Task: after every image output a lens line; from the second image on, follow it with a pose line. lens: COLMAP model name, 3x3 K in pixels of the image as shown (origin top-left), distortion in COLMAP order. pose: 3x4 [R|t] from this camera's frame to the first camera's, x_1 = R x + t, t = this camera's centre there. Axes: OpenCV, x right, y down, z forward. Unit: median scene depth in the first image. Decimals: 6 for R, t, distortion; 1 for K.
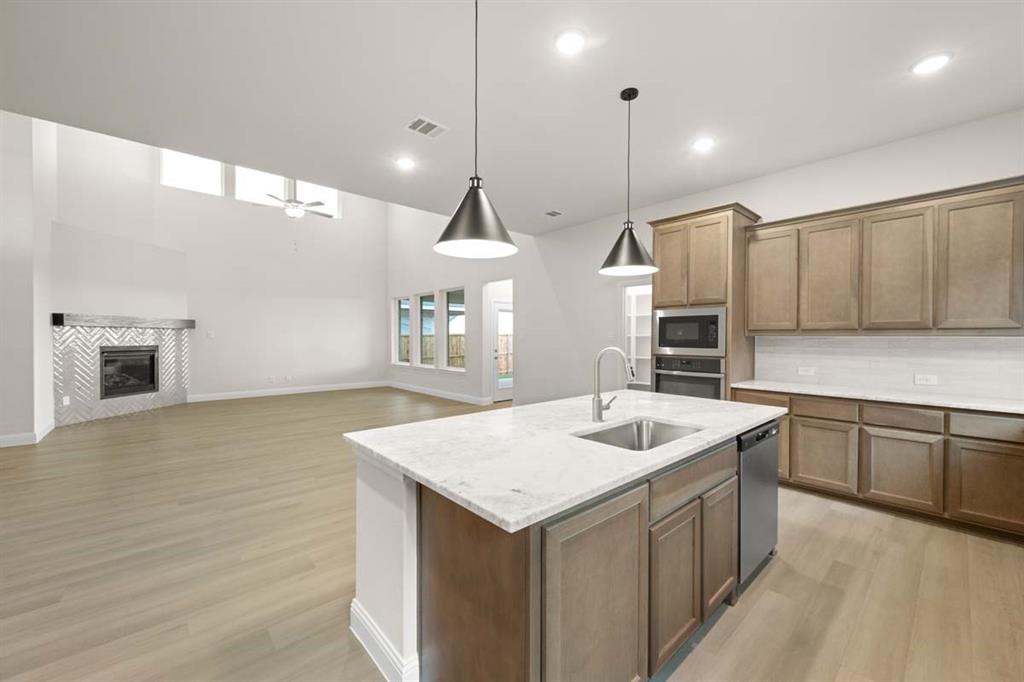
lens RADIAL K [[399.4, 0, 515.1], [0, 399.4, 340.9], [0, 0, 1]] dist [-0.010836, -0.000448]
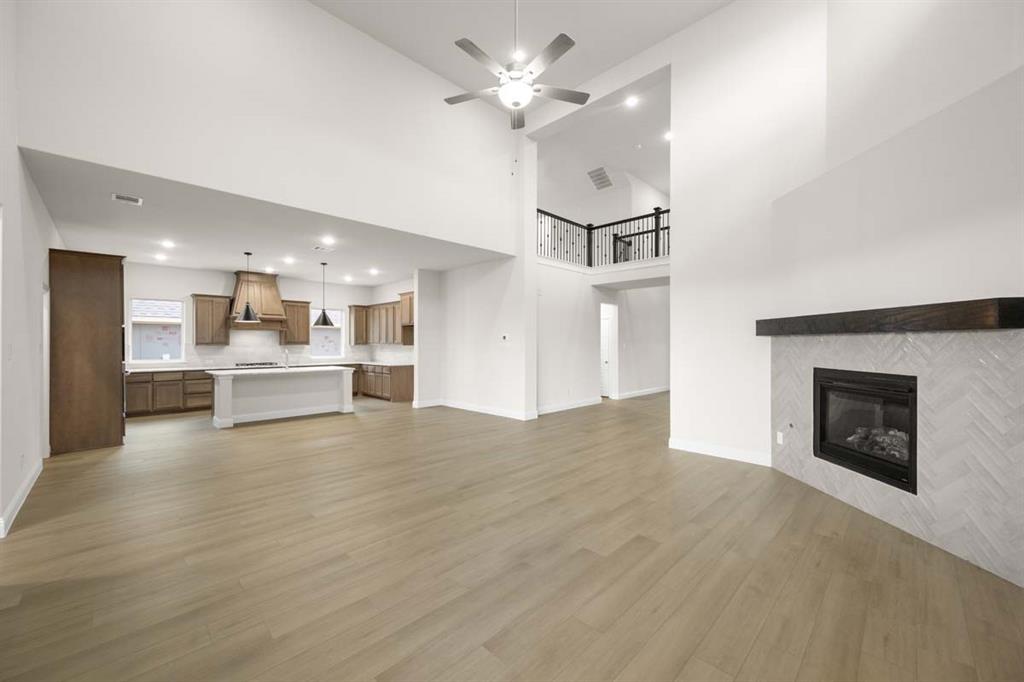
lens RADIAL K [[399.4, 0, 512.7], [0, 399.4, 344.2], [0, 0, 1]] dist [-0.010836, -0.000448]
pose [[-0.998506, -0.004902, -0.054420, -0.520123], [-0.005436, 0.999938, 0.009674, -0.023327], [0.054370, 0.009956, -0.998471, 1.469791]]
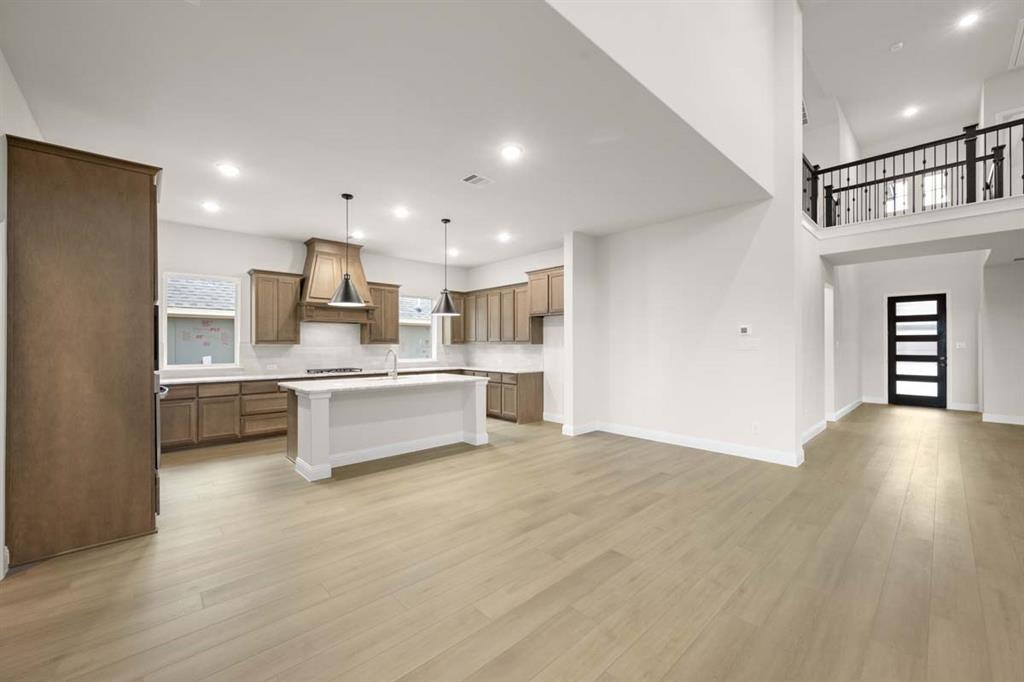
lens RADIAL K [[399.4, 0, 510.7], [0, 399.4, 344.7], [0, 0, 1]] dist [-0.010836, -0.000448]
pose [[-0.999933, -0.003971, -0.010851, -0.181722], [-0.004040, 0.999971, 0.006409, -0.009856], [0.010825, 0.006452, -0.999921, 1.089903]]
